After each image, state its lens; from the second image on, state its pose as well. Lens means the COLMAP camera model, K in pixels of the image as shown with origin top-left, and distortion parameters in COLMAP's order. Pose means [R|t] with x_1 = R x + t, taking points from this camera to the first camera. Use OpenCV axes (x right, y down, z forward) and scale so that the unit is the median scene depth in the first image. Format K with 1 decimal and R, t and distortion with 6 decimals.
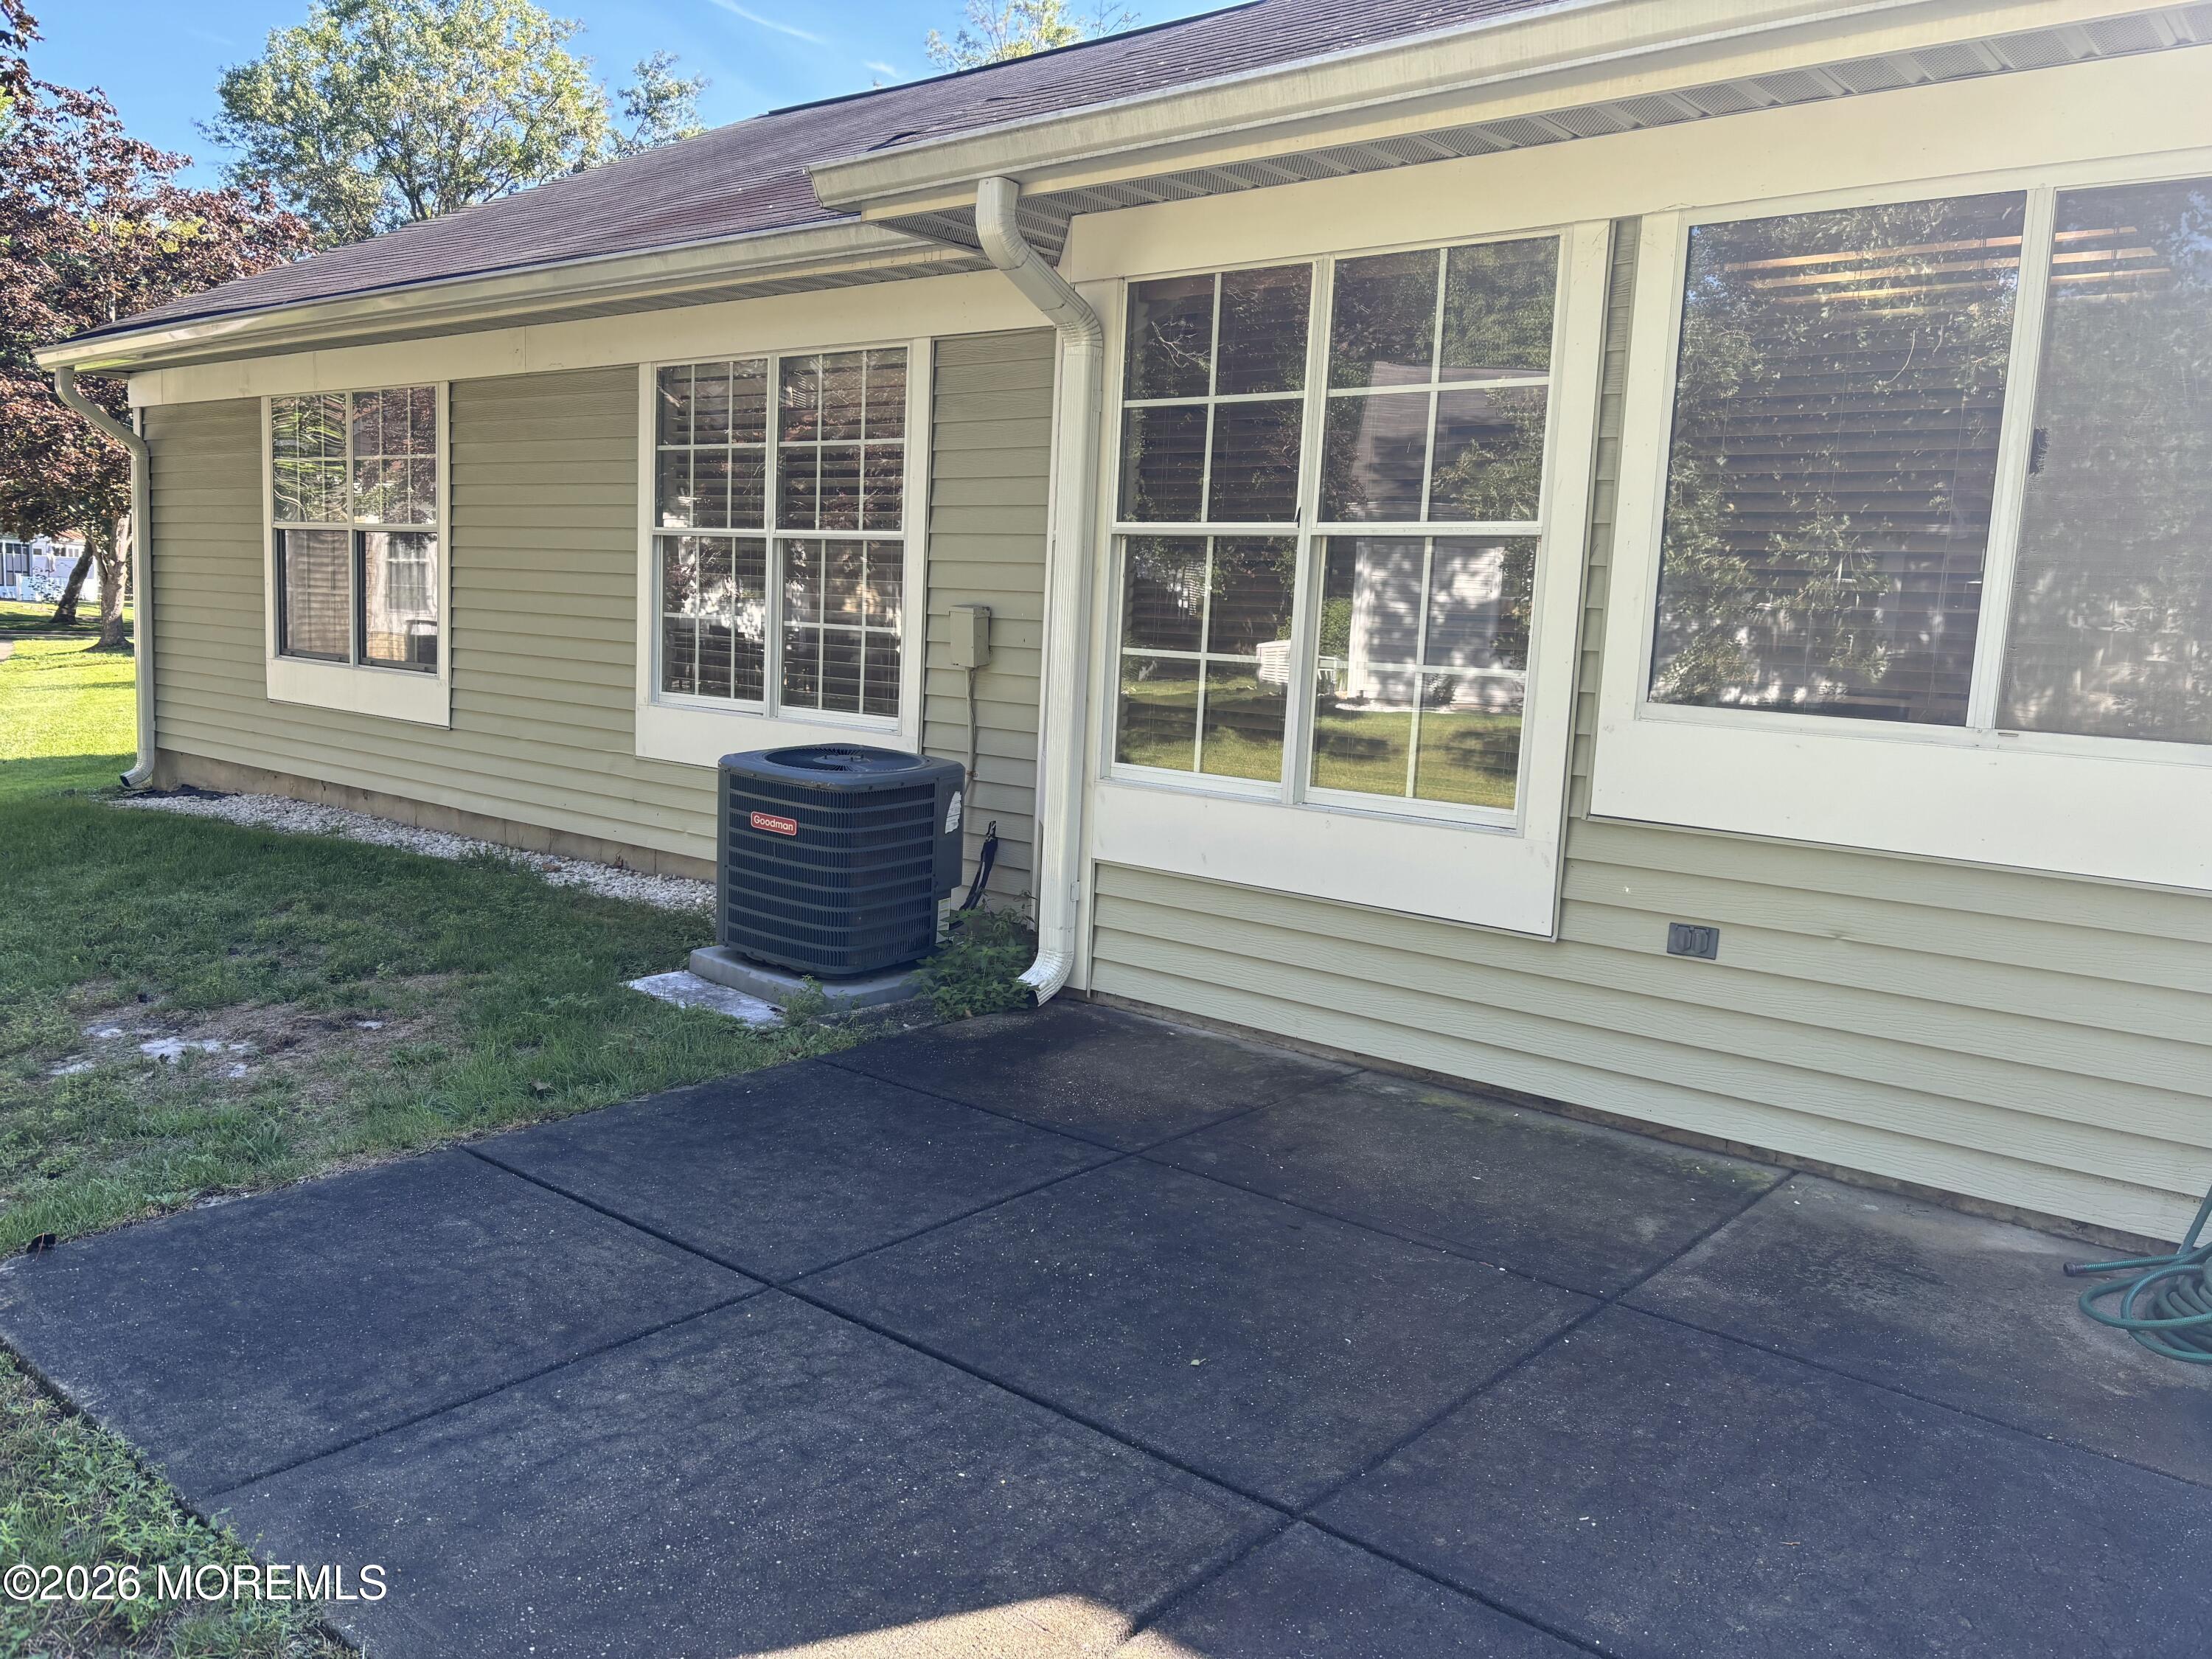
lens RADIAL K [[1697.2, 0, 1103.1], [0, 1697.2, 832.0], [0, 0, 1]] dist [0.067397, -0.071316]
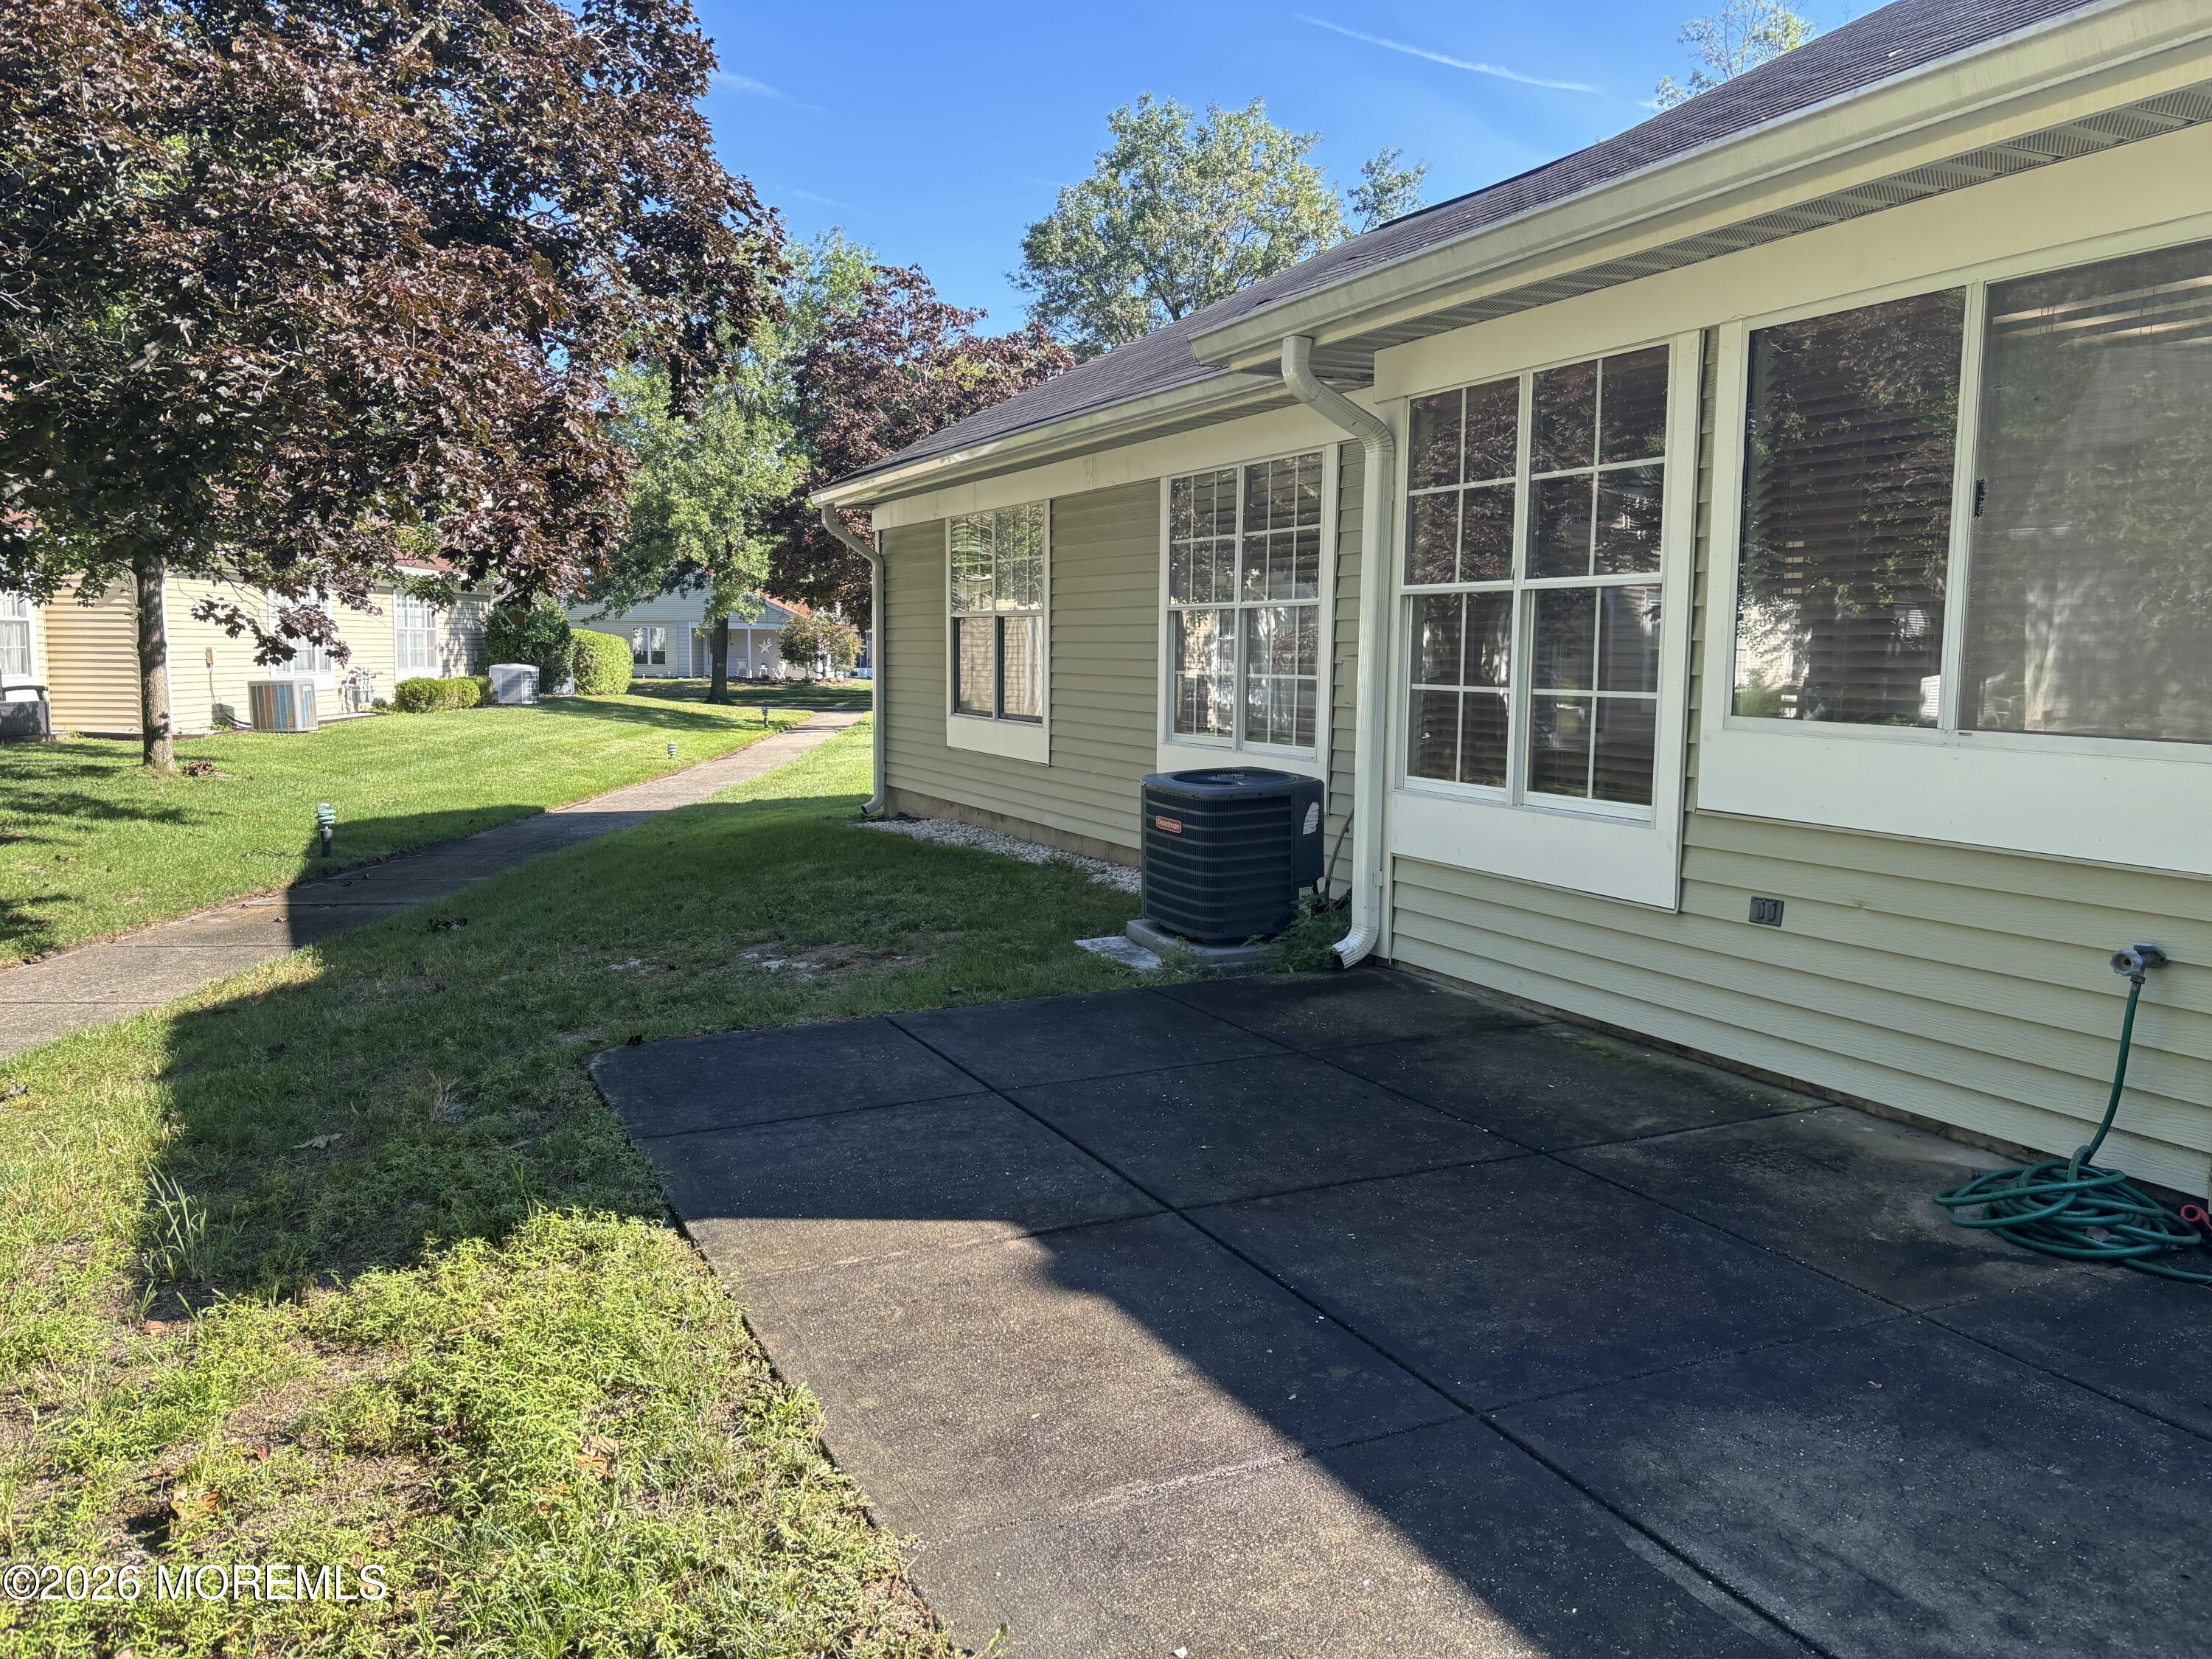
lens RADIAL K [[1670.4, 0, 1109.1], [0, 1670.4, 825.4], [0, 0, 1]] dist [0.173088, -0.341104]
pose [[0.908594, 0.008503, -0.417595, 0.324983], [-0.023259, 0.999271, -0.030259, 0.038212], [0.417033, 0.037206, 0.908129, -0.220536]]
